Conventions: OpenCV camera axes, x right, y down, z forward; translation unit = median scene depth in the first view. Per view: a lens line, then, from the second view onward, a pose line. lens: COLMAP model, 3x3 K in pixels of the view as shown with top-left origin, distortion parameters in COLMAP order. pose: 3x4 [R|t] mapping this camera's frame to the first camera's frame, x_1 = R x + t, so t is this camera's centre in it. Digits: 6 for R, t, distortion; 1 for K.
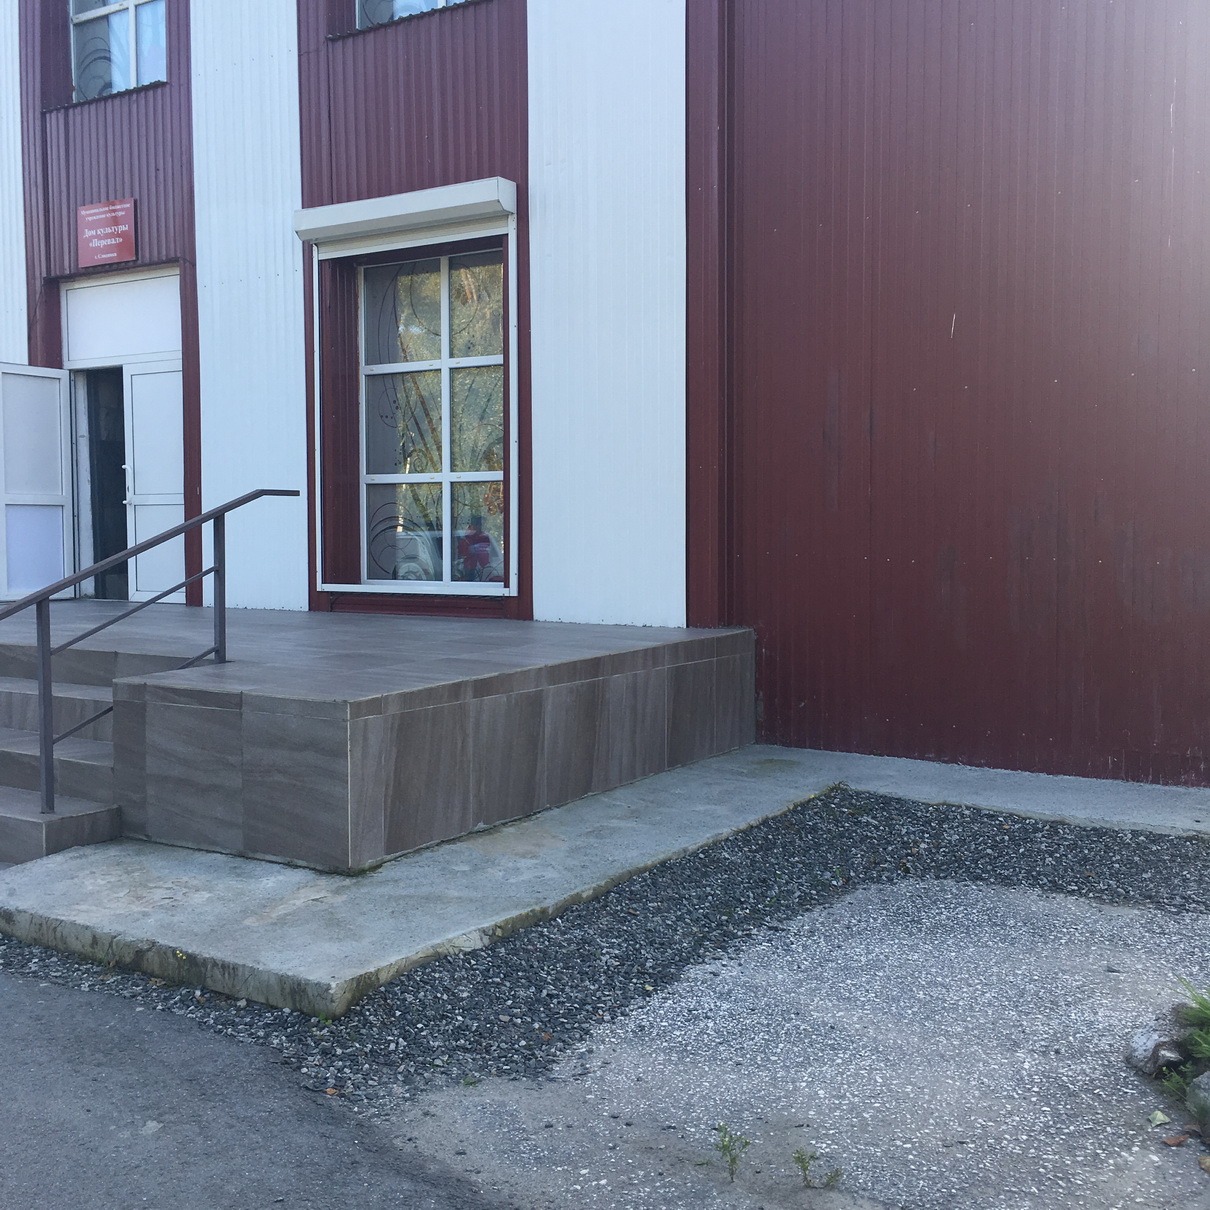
lens RADIAL K [[1409.3, 0, 605.0], [0, 1409.3, 605.0], [0, 0, 1]] dist [0.055168, -0.009286]
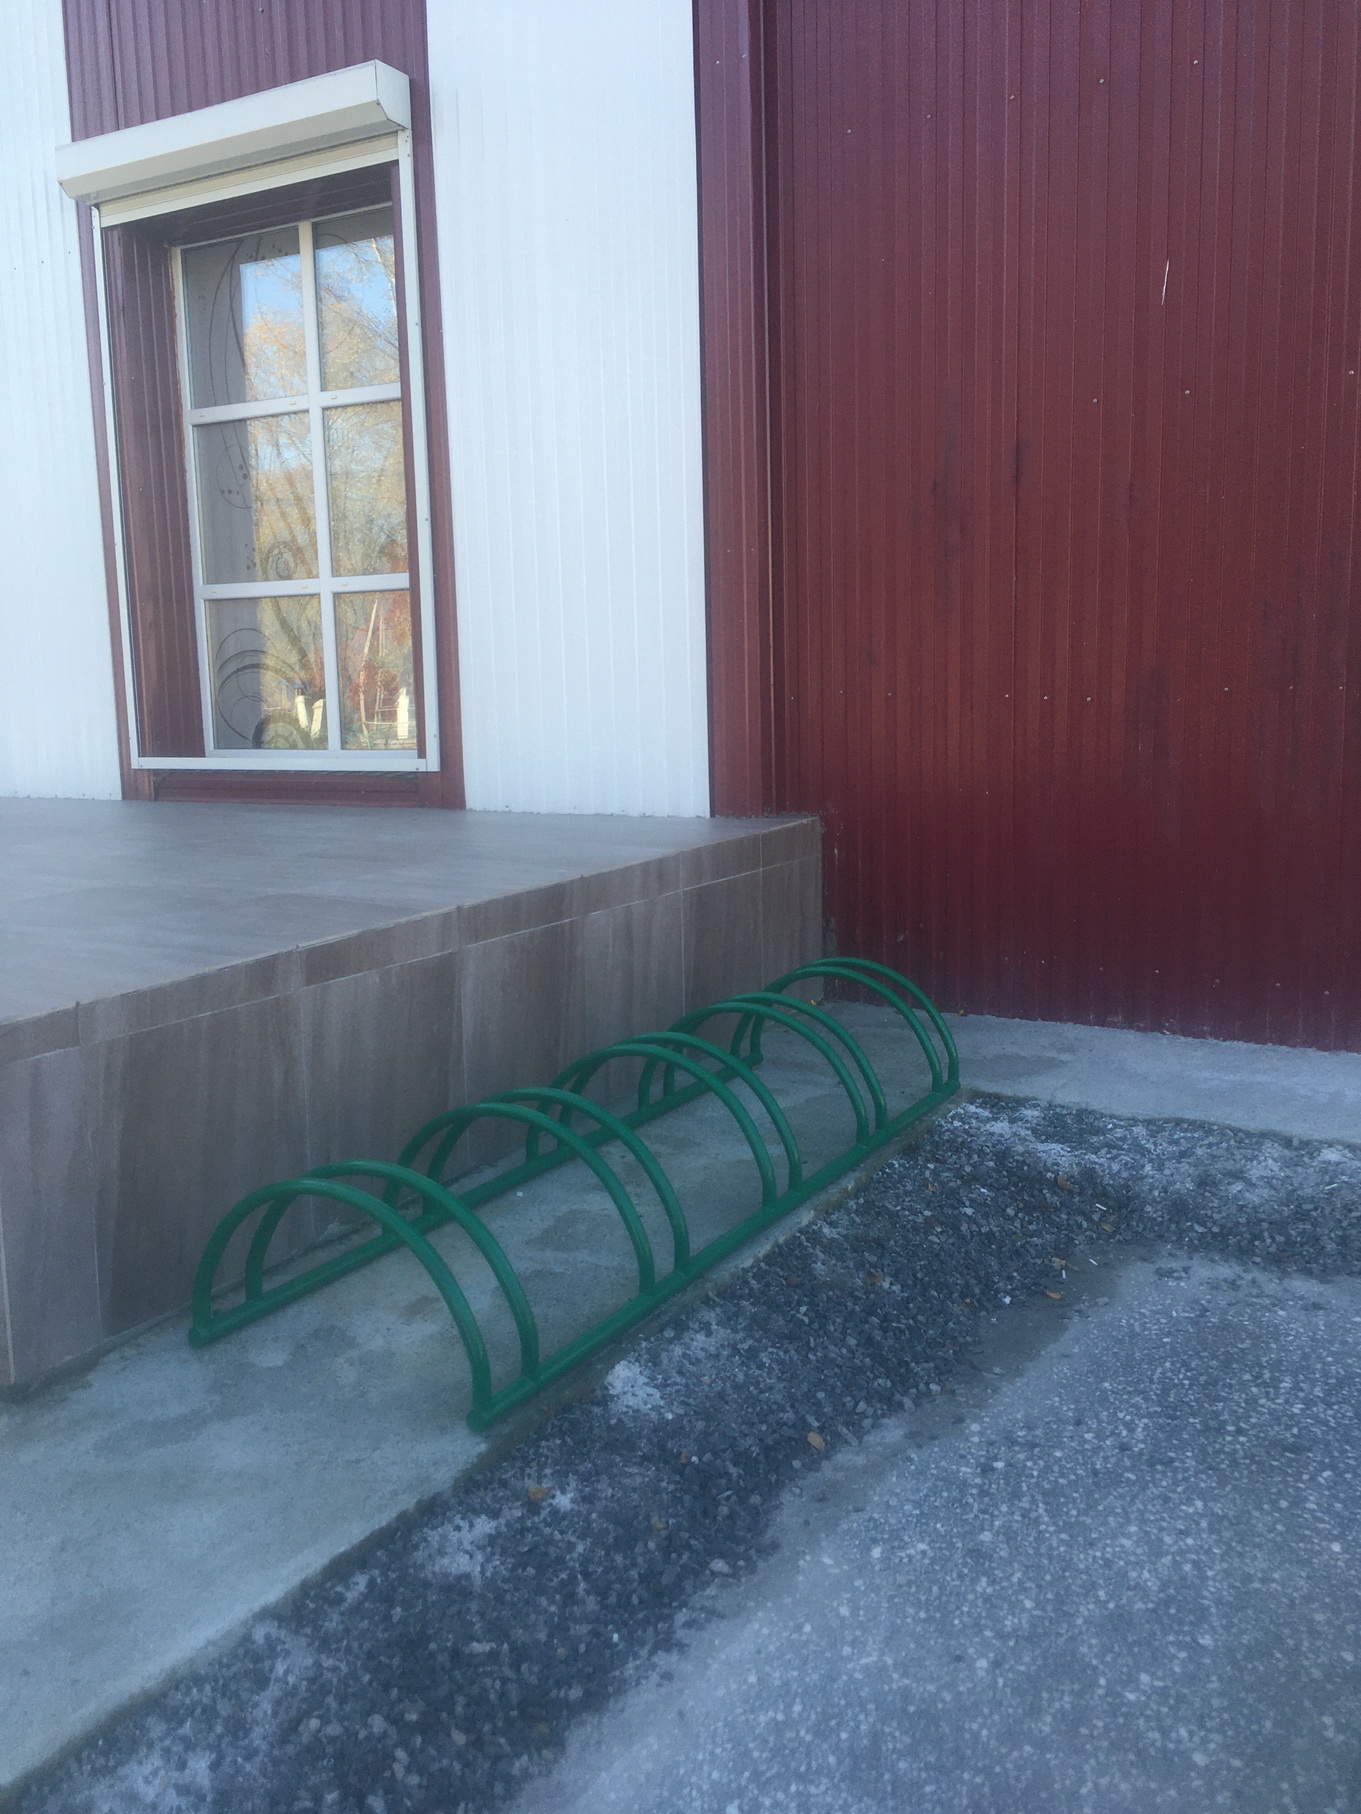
lens RADIAL K [[1544.5, 0, 680.5], [0, 1544.5, 907.0], [0, 0, 1]] dist [0.057144, 0.004231]
pose [[0.998346, -0.027175, 0.050655, 0.008289], [0.022586, 0.995769, 0.089068, -0.005000], [-0.052861, -0.087776, 0.994737, 0.294537]]
